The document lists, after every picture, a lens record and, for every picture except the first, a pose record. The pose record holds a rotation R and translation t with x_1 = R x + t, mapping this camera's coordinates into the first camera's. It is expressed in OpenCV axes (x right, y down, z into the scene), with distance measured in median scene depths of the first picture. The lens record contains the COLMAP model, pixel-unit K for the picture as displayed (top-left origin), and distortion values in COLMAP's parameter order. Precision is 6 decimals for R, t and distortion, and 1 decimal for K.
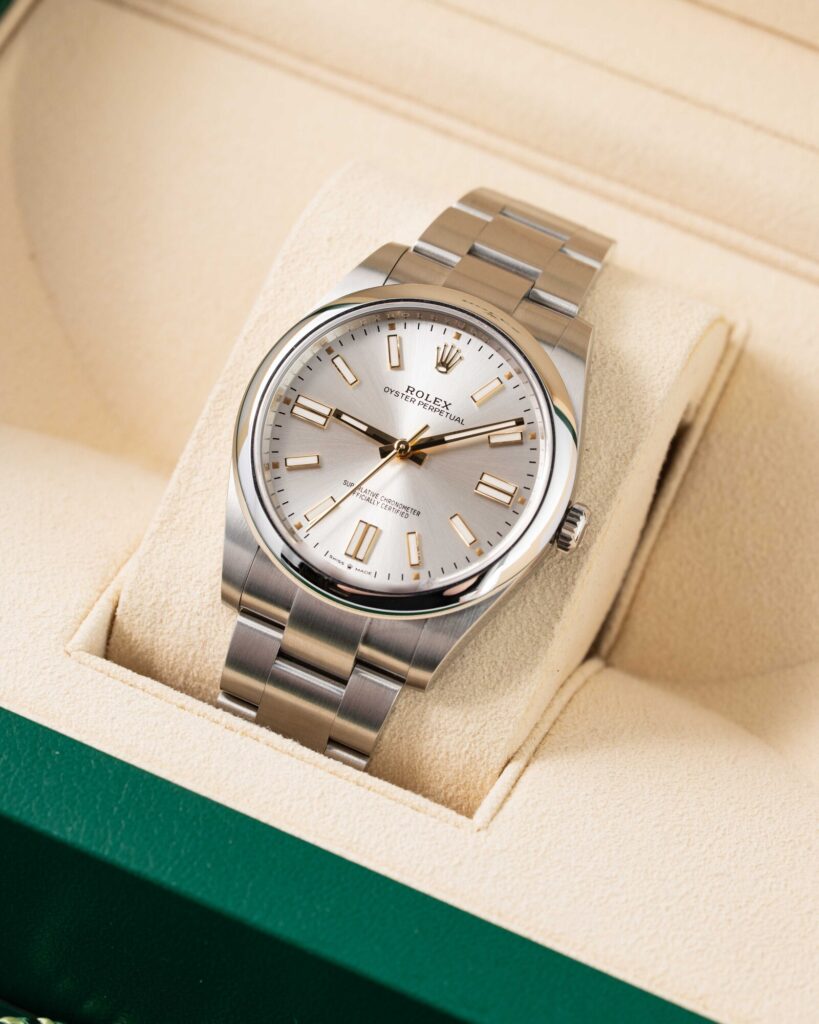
lens RADIAL K [[4430.0, 0, 410.5], [0, 4430.0, 508.1], [0, 0, 1]] dist [-0.031553, 0.000000]
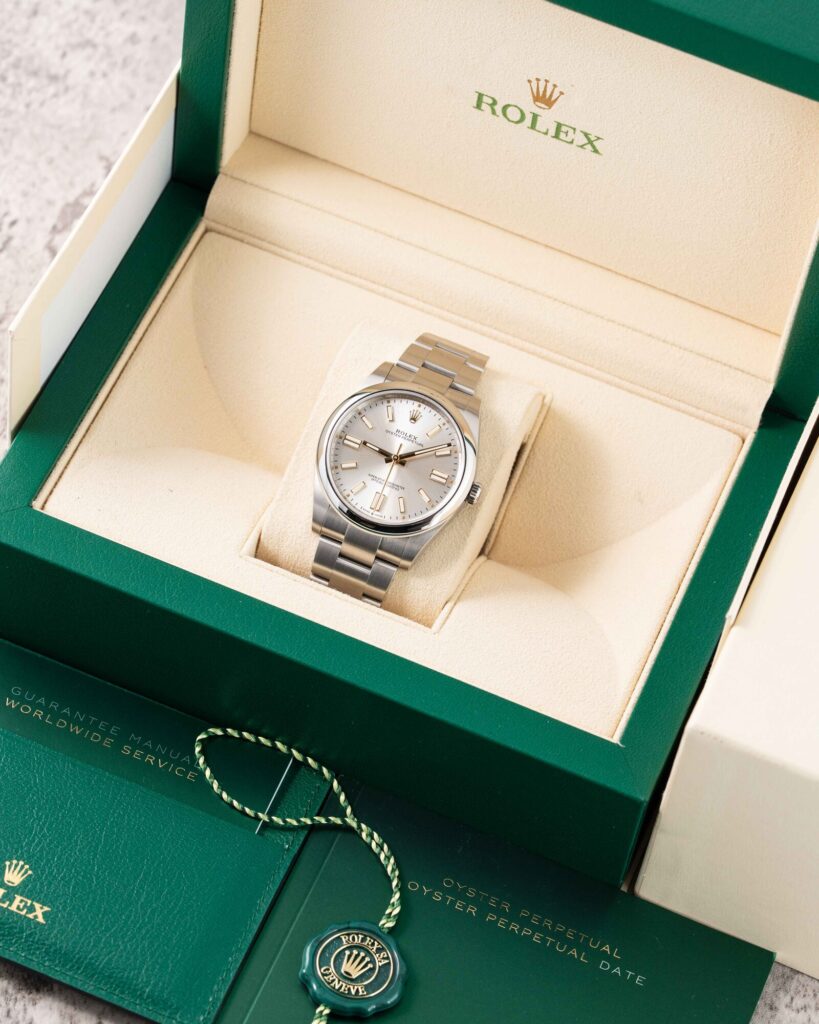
lens RADIAL K [[4430.0, 0, 408.9], [0, 4430.0, 513.5], [0, 0, 1]] dist [-0.031553, 0.000000]
pose [[0.998317, -0.018671, 0.054914, -0.112456], [0.018161, 0.999787, 0.009765, -0.007498], [-0.055084, -0.008751, 0.998443, -1.138784]]
